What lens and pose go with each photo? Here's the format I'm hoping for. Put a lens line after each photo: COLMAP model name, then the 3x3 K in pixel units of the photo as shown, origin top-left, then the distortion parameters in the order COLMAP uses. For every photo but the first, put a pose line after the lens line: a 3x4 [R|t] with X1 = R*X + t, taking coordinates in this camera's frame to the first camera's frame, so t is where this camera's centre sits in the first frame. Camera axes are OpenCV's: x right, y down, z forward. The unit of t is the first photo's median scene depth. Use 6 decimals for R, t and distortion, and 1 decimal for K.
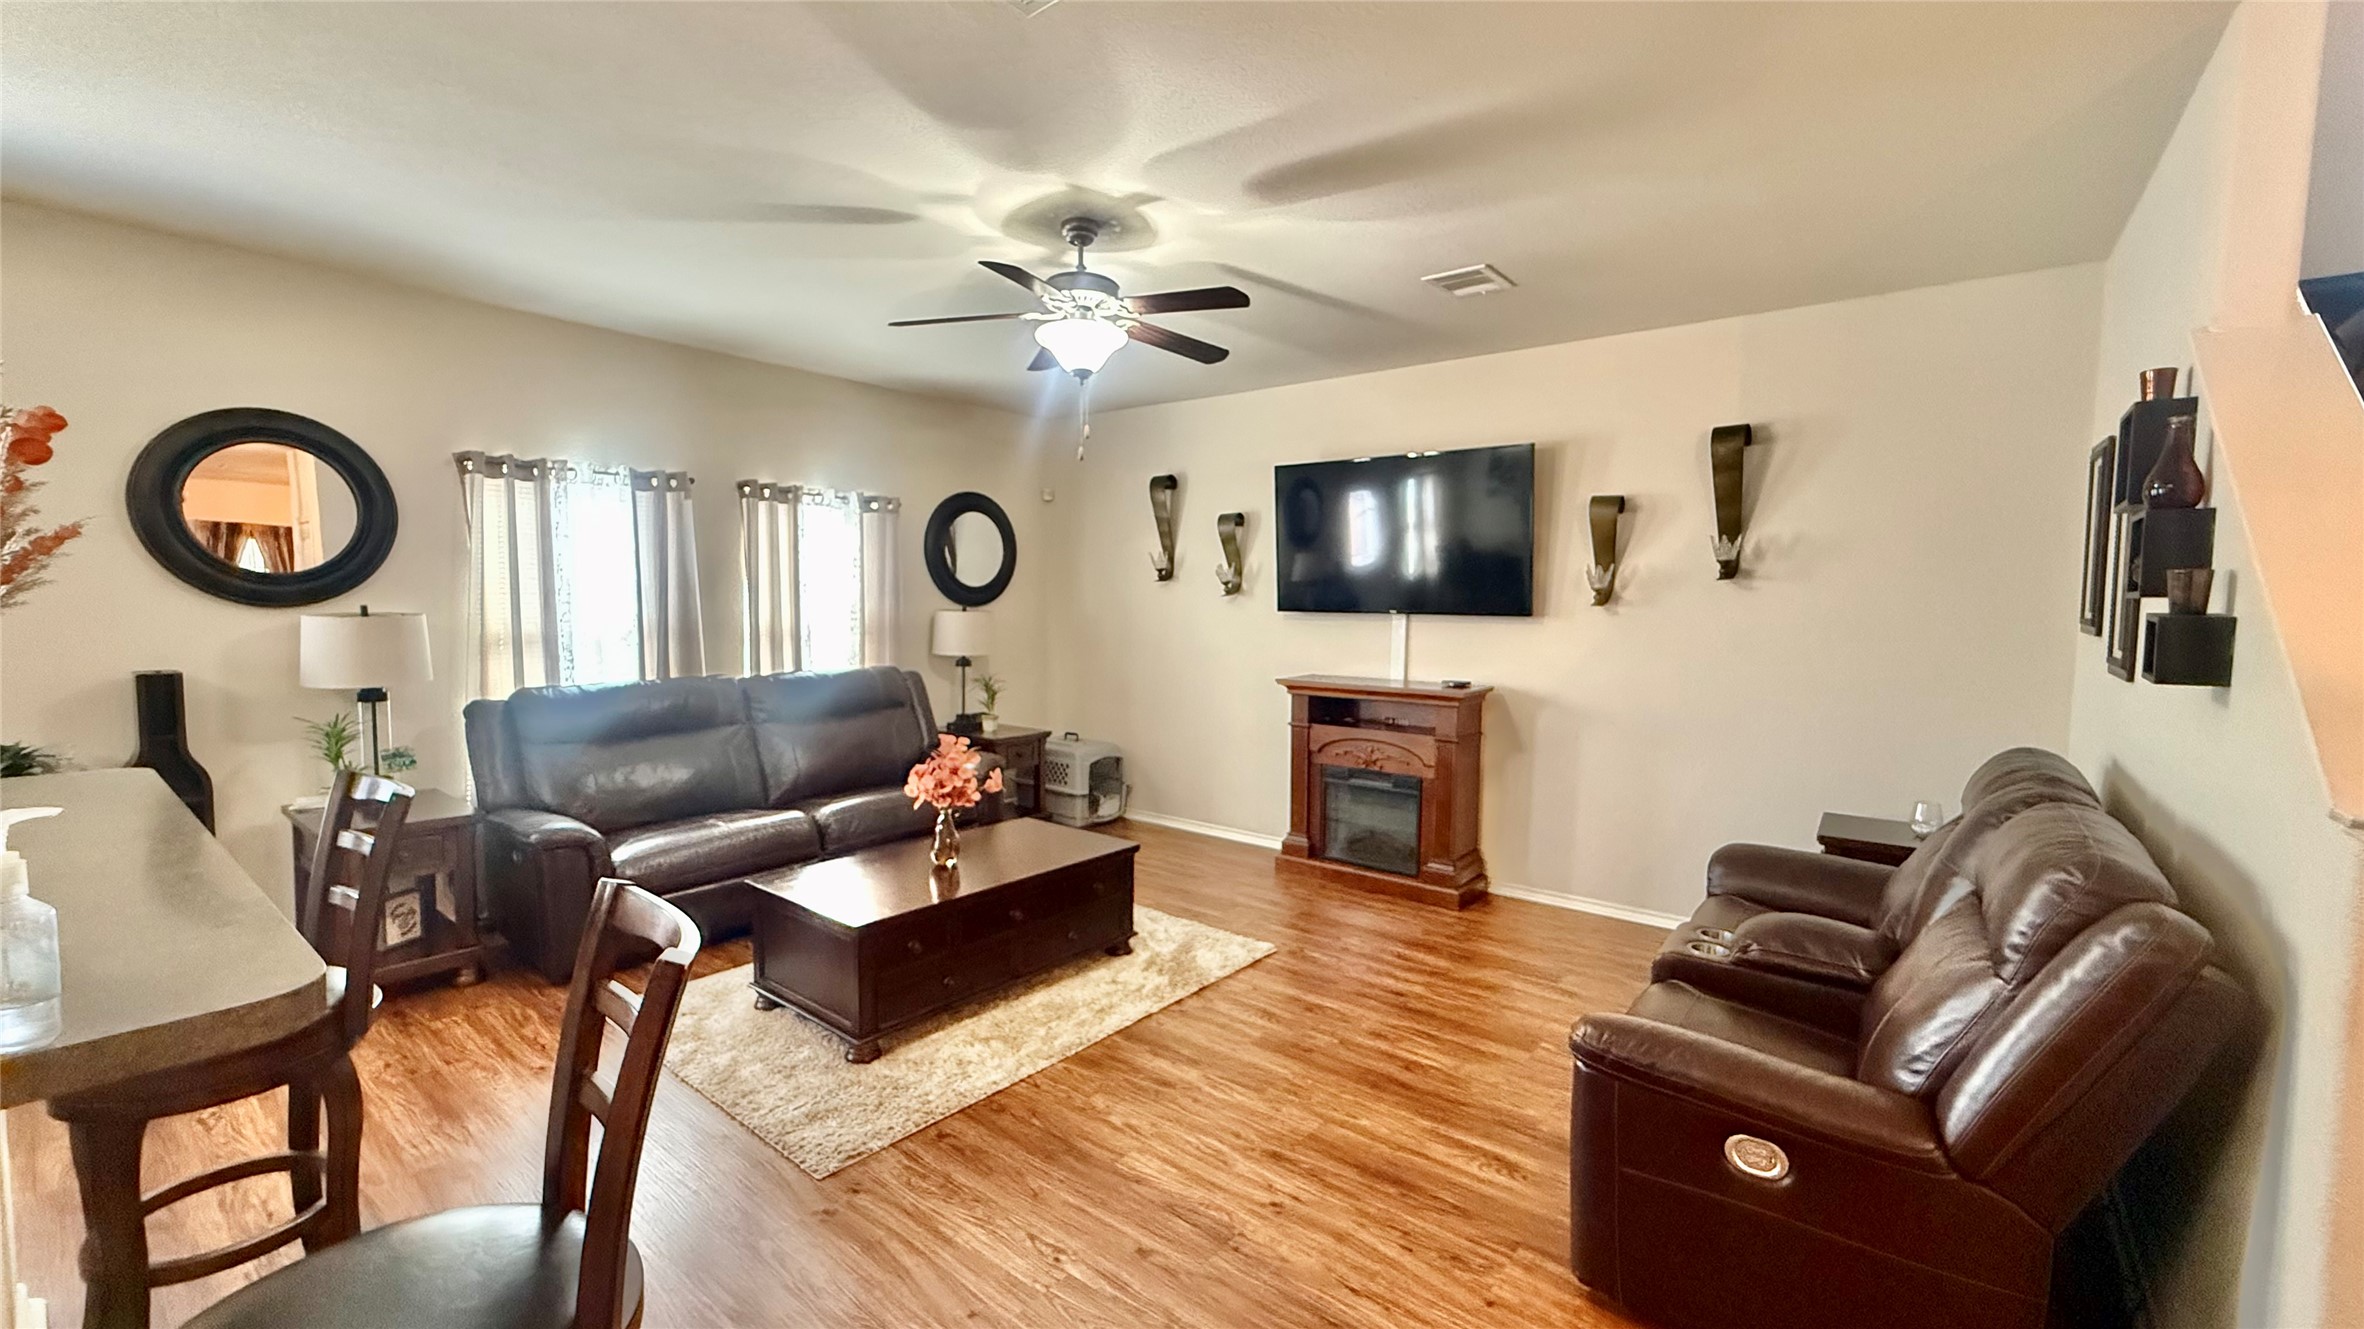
lens RADIAL K [[939.6, 0, 1179.5], [0, 939.6, 665.0], [0, 0, 1]] dist [0.002231, 0.000038]
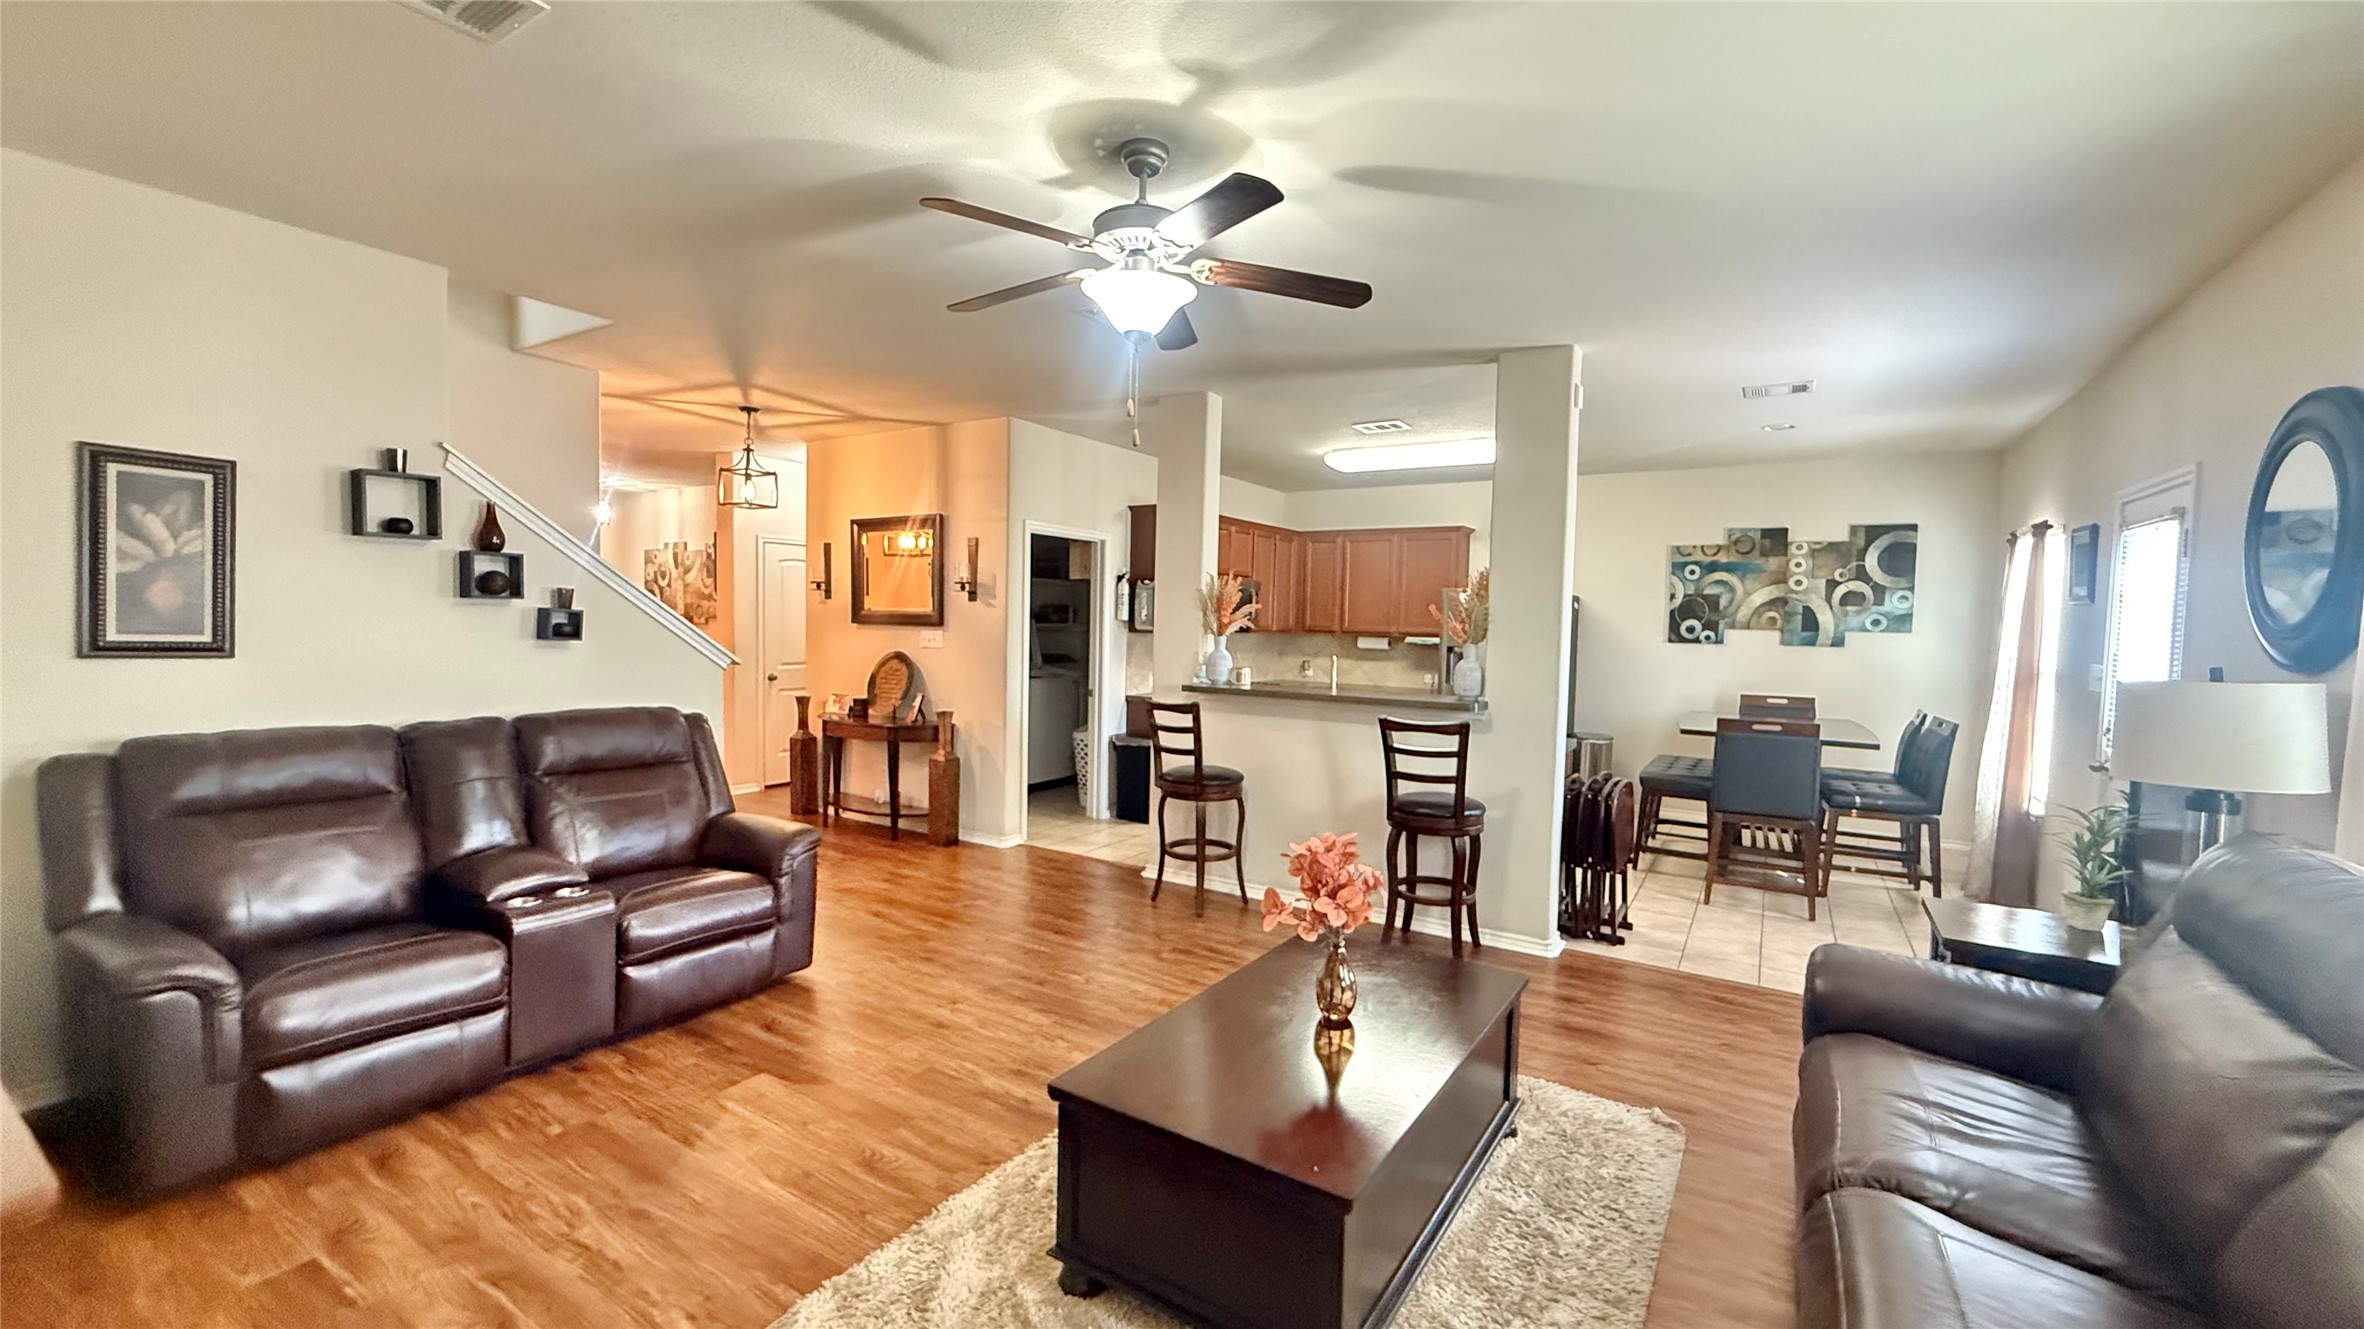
lens RADIAL K [[939.6, 0, 1179.5], [0, 939.6, 665.0], [0, 0, 1]] dist [0.002231, 0.000038]
pose [[-0.994063, -0.033129, -0.103642, -0.065898], [-0.044598, 0.992889, 0.110376, -0.127154], [0.099248, 0.114343, -0.988471, 1.859153]]
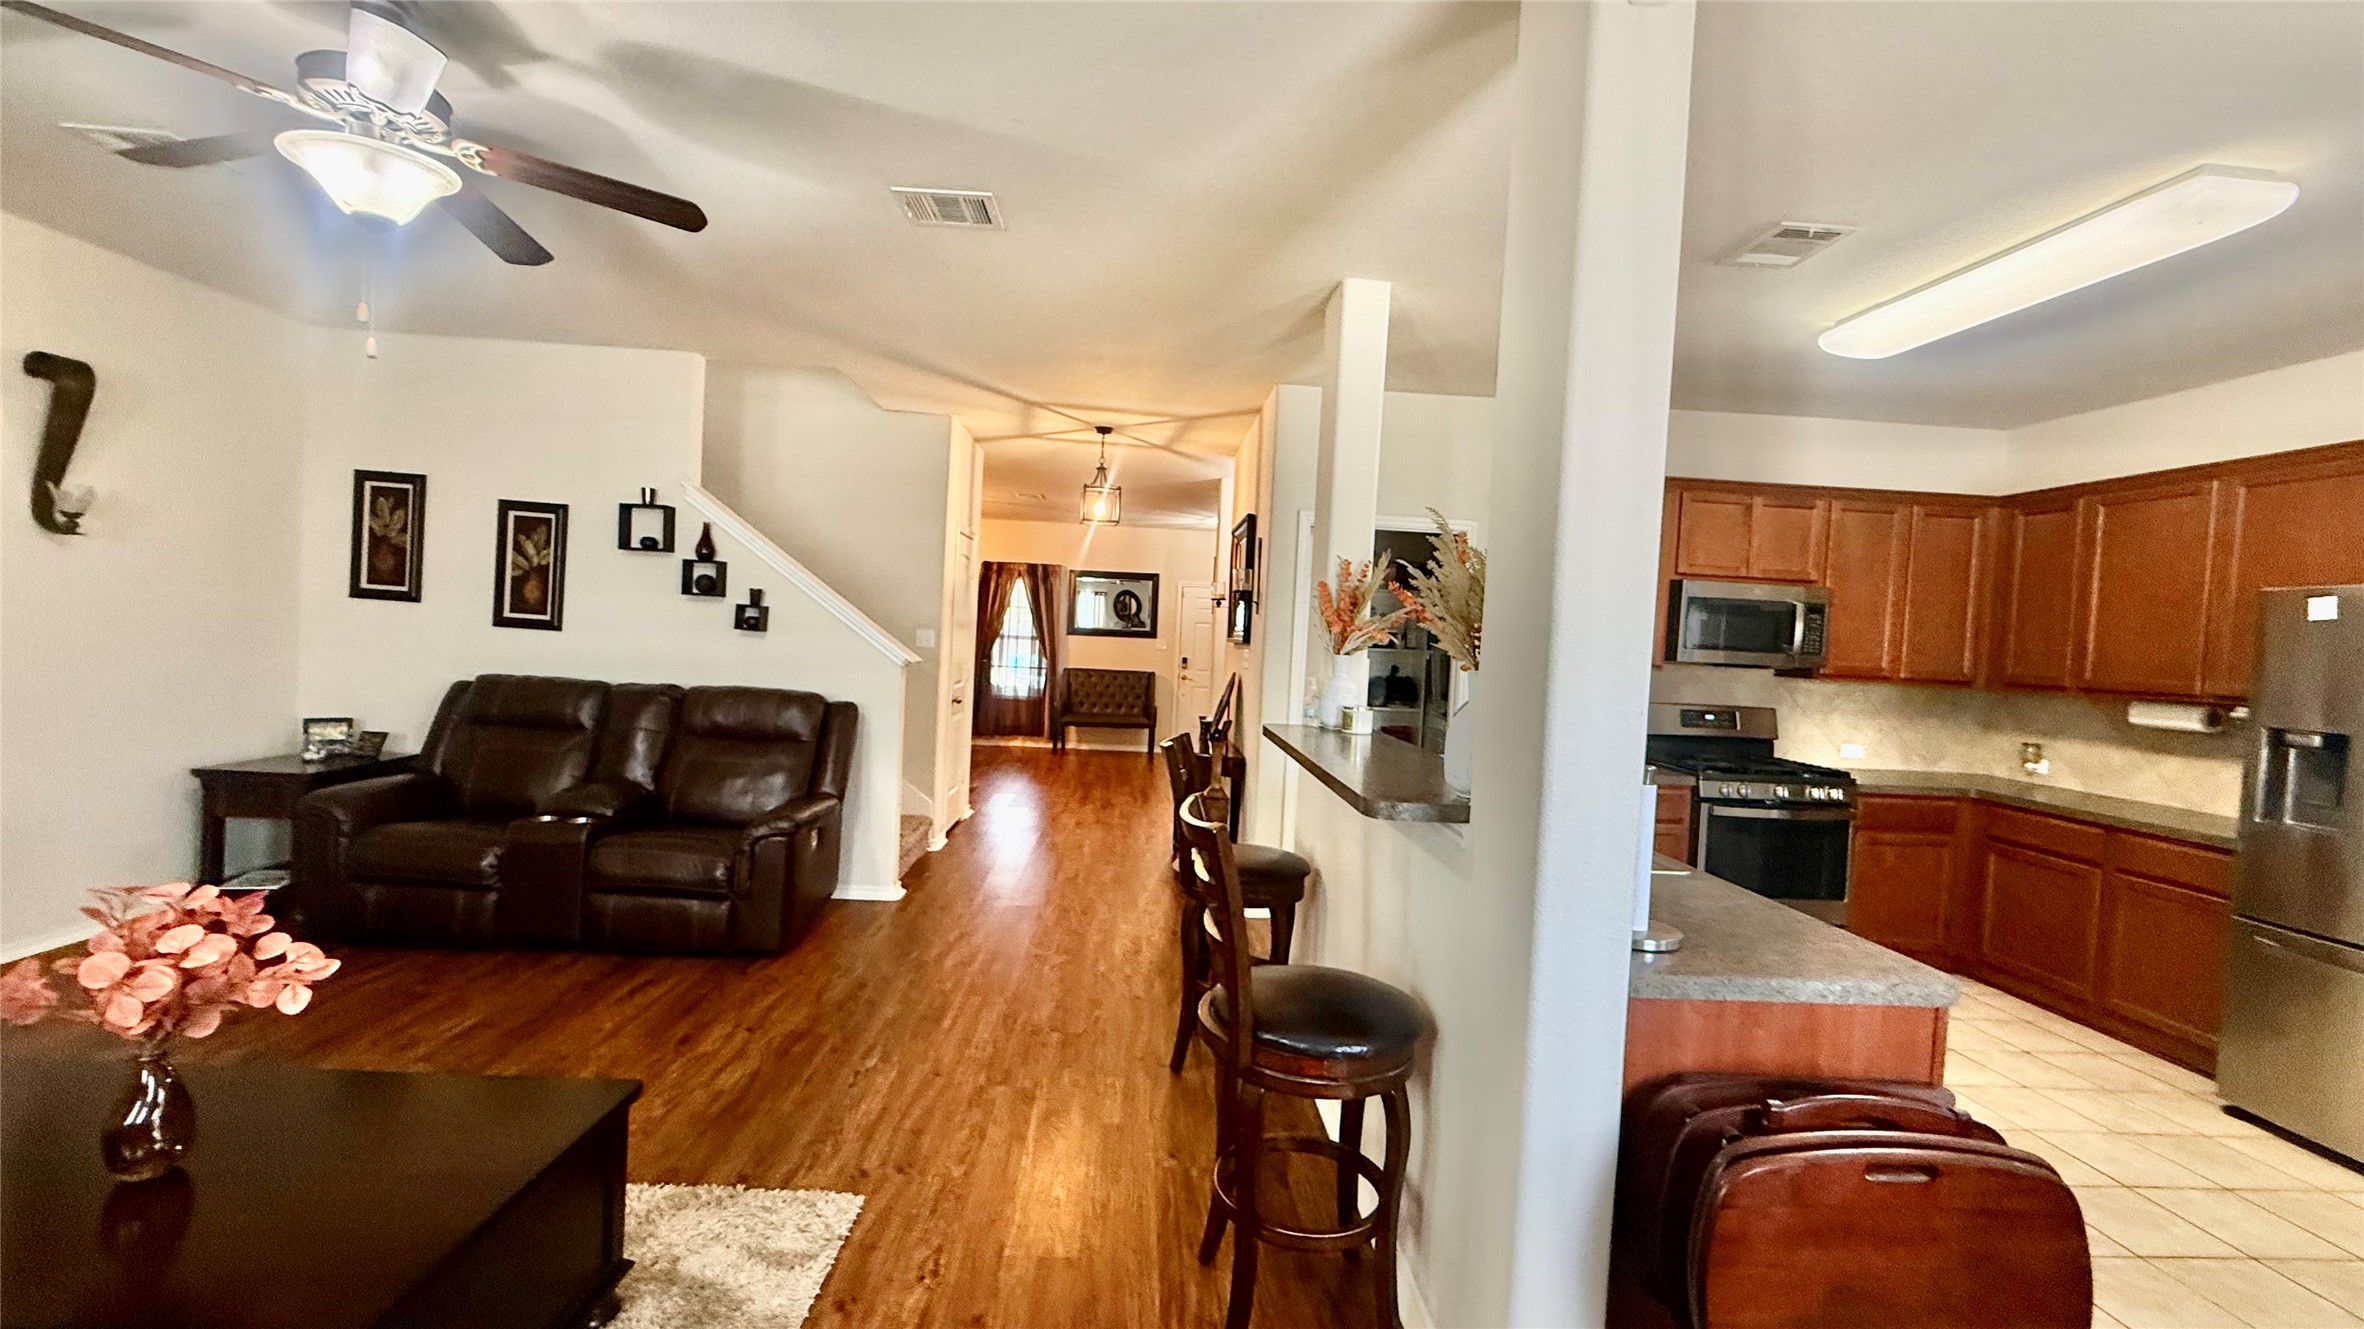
lens RADIAL K [[939.6, 0, 1179.5], [0, 939.6, 665.0], [0, 0, 1]] dist [0.002231, 0.000038]
pose [[-0.659396, -0.075450, 0.748000, -0.986539], [-0.014840, 0.996064, 0.087389, -0.075861], [-0.751649, 0.046523, -0.657920, 1.047414]]
